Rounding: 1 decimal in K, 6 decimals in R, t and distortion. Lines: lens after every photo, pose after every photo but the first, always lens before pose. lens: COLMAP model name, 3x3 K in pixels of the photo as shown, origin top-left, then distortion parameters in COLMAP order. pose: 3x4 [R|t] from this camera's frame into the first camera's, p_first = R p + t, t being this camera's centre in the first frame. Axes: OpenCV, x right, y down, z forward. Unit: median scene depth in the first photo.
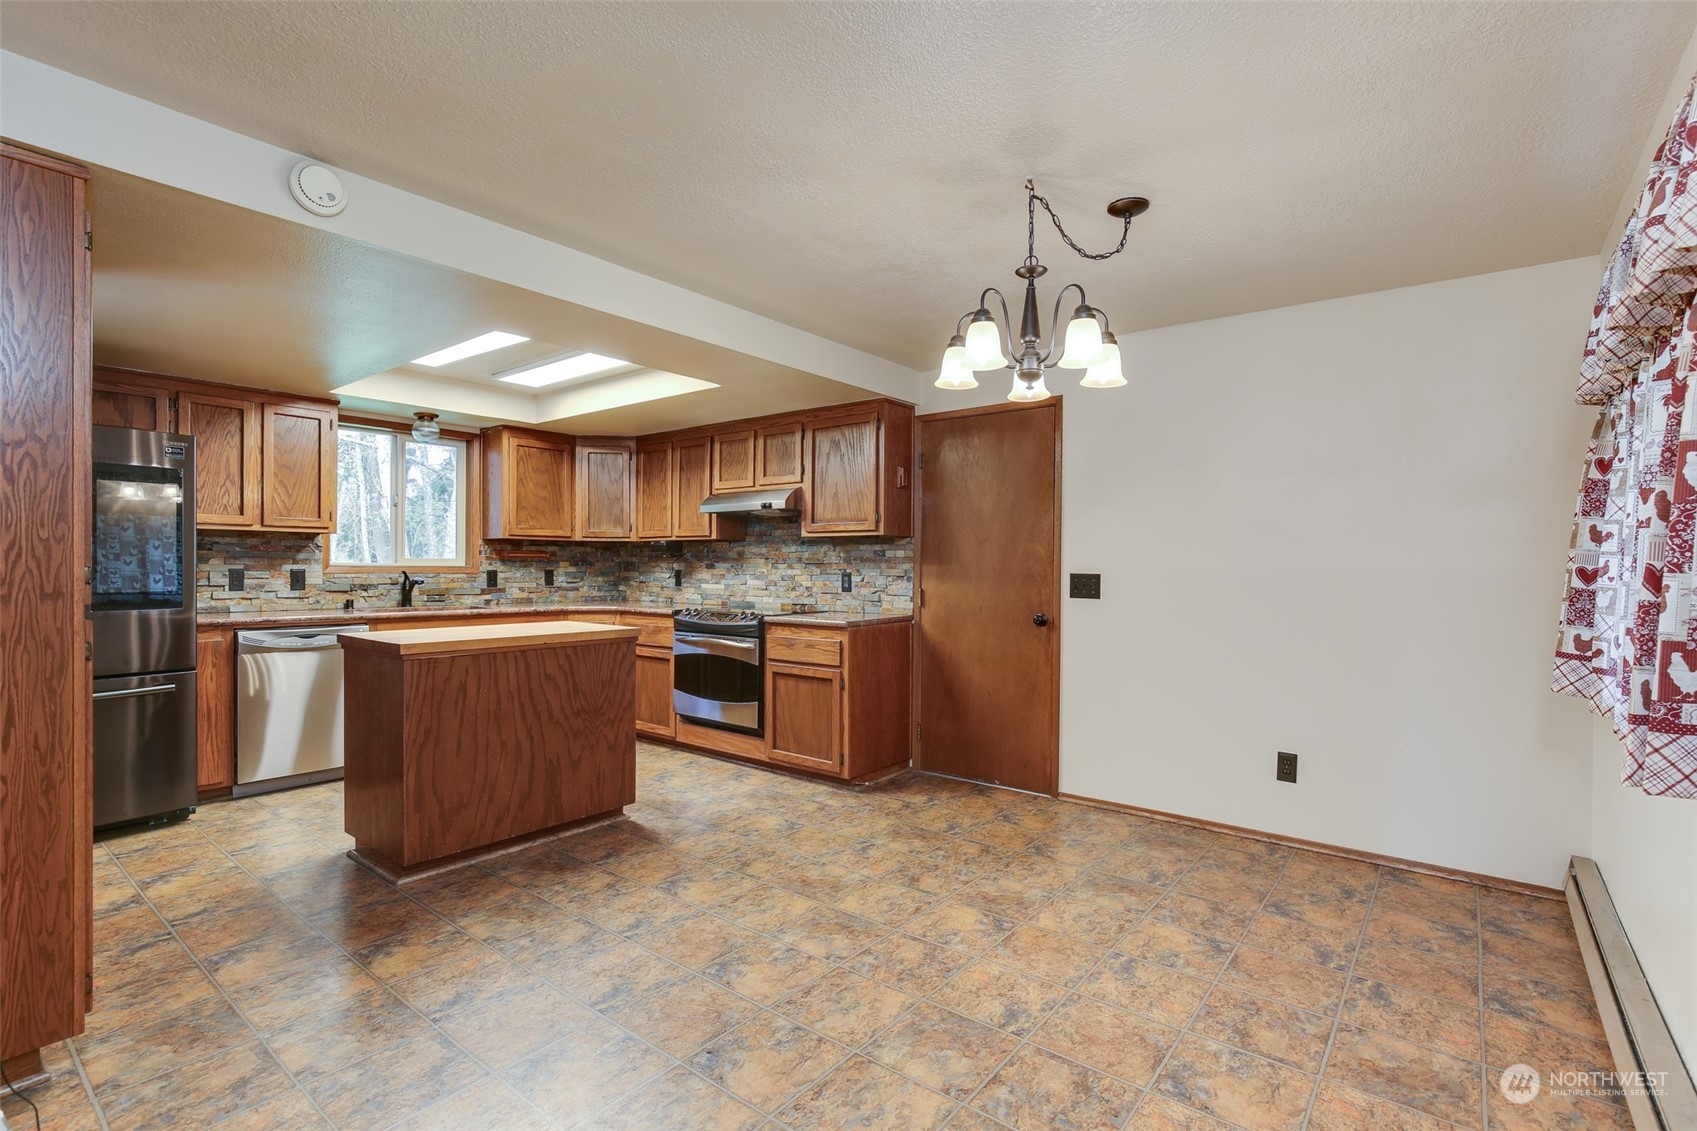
lens RADIAL K [[774.0, 0, 848.2], [0, 774.0, 569.1], [0, 0, 1]] dist [-0.002153, -0.000515]
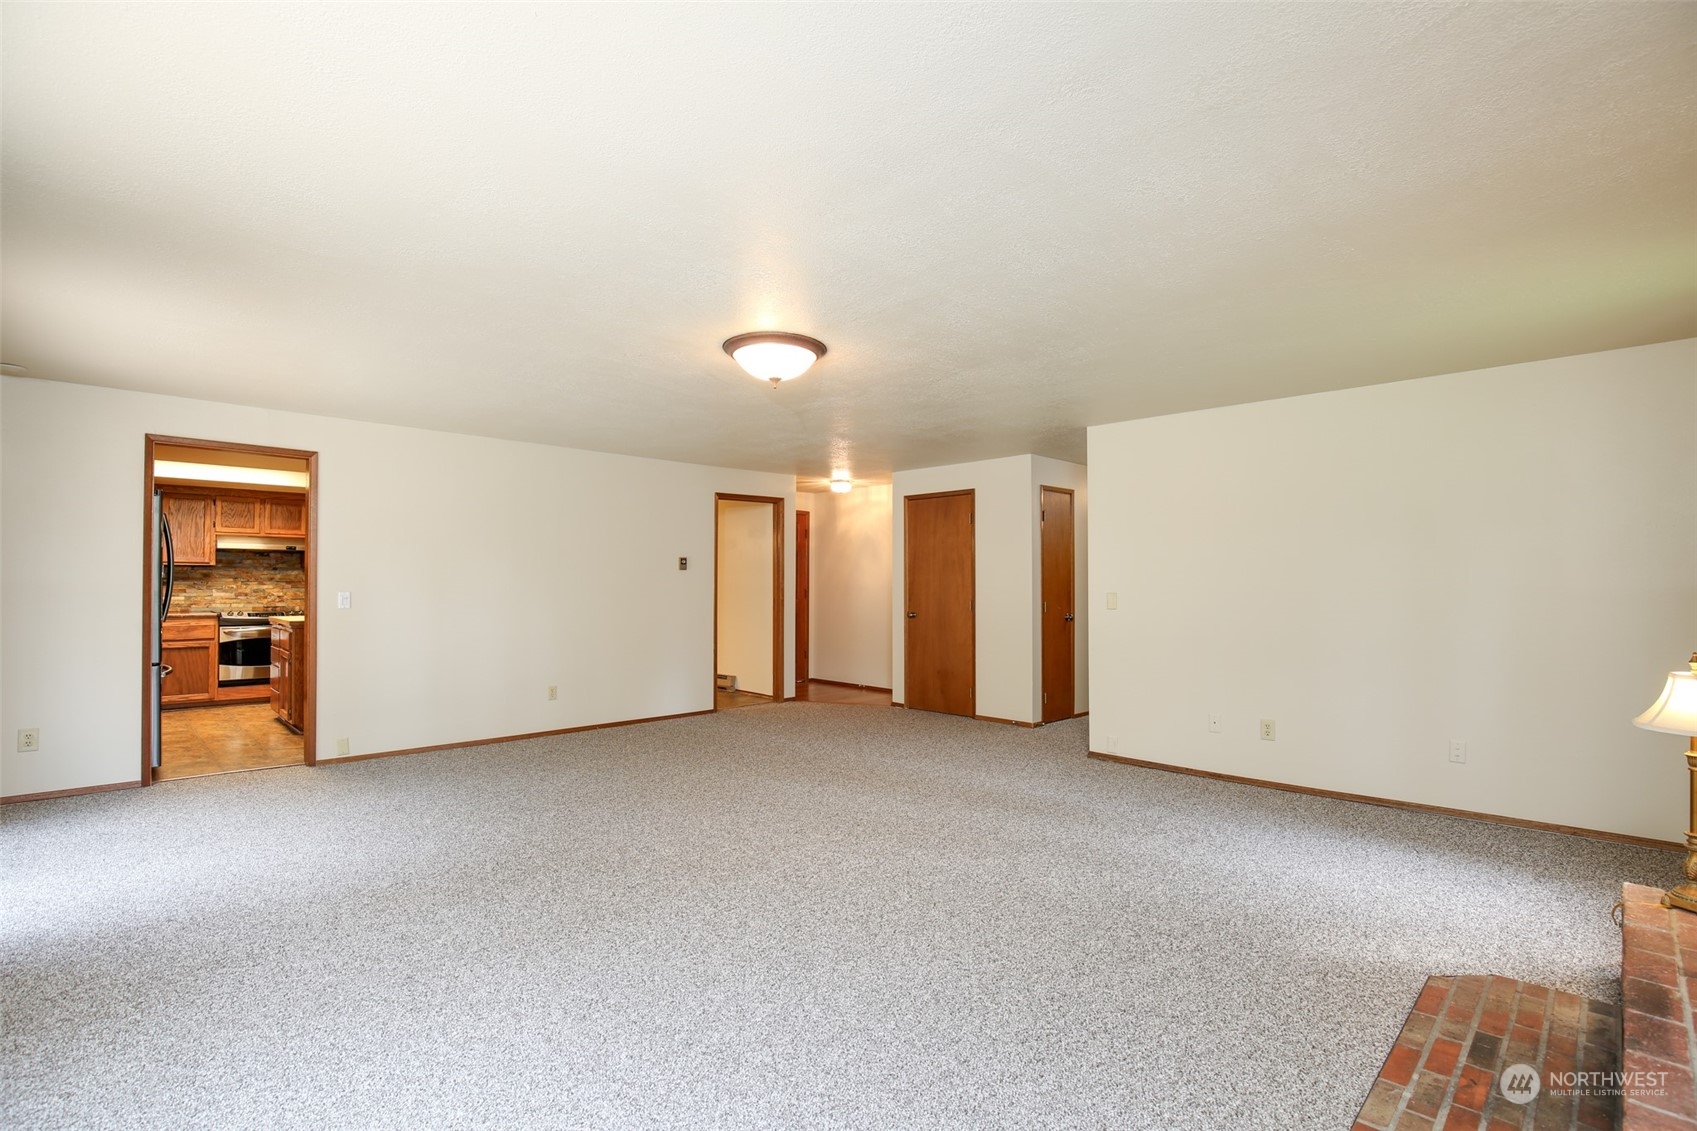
lens RADIAL K [[774.0, 0, 847.6], [0, 774.0, 570.8], [0, 0, 1]] dist [-0.002153, -0.000515]
pose [[0.112292, 0.008149, 0.993642, -1.522234], [0.001026, 0.999965, -0.008317, -0.014732], [-0.993675, 0.001954, 0.112280, -0.373221]]
